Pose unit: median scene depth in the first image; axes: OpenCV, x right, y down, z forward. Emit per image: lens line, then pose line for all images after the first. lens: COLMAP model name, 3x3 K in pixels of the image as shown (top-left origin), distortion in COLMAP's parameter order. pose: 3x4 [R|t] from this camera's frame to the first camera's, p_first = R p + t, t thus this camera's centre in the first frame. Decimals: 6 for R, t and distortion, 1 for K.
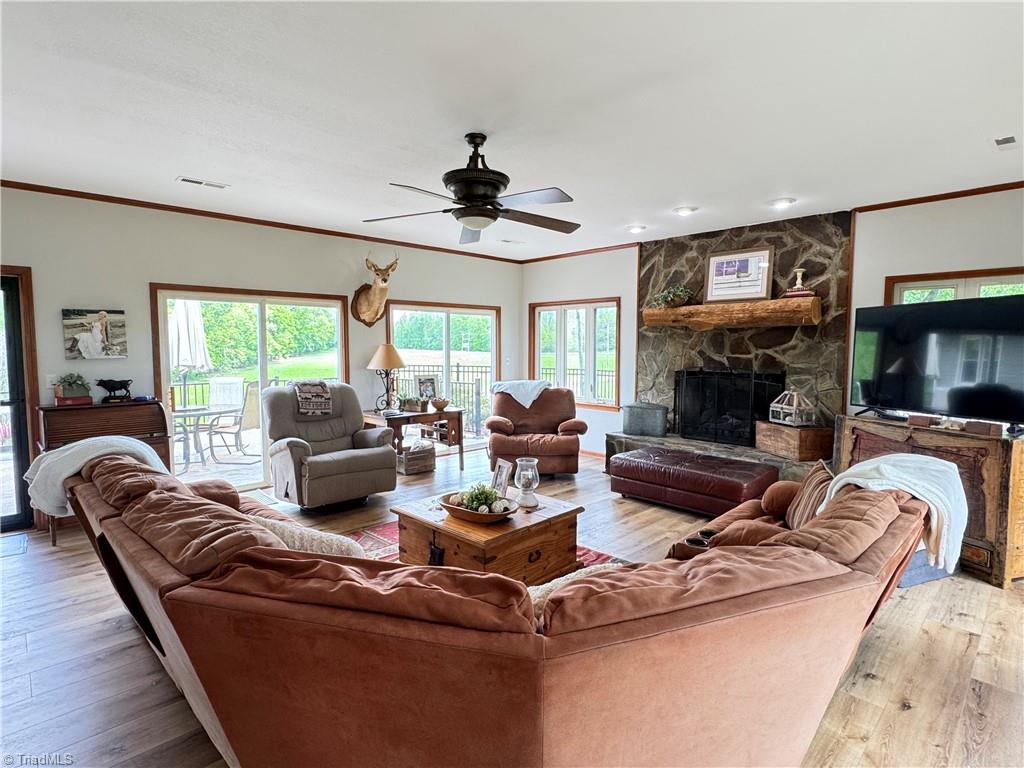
lens RADIAL K [[531.0, 0, 509.9], [0, 531.0, 383.4], [0, 0, 1]] dist [-0.005821, -0.000888]
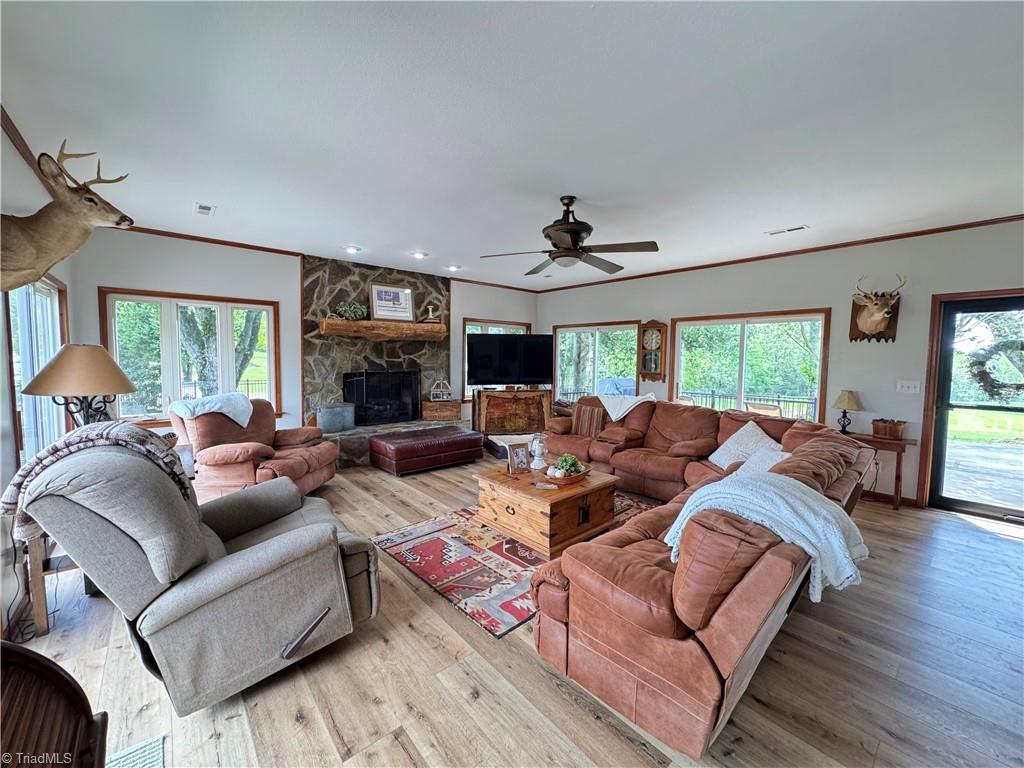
lens RADIAL K [[406.4, 0, 509.2], [0, 406.4, 384.3], [0, 0, 1]] dist [0.000641, -0.000039]
pose [[0.063688, -0.070330, 0.995489, -0.639764], [0.061104, 0.995917, 0.066451, -0.040496], [-0.996097, 0.056596, 0.067725, 0.631238]]
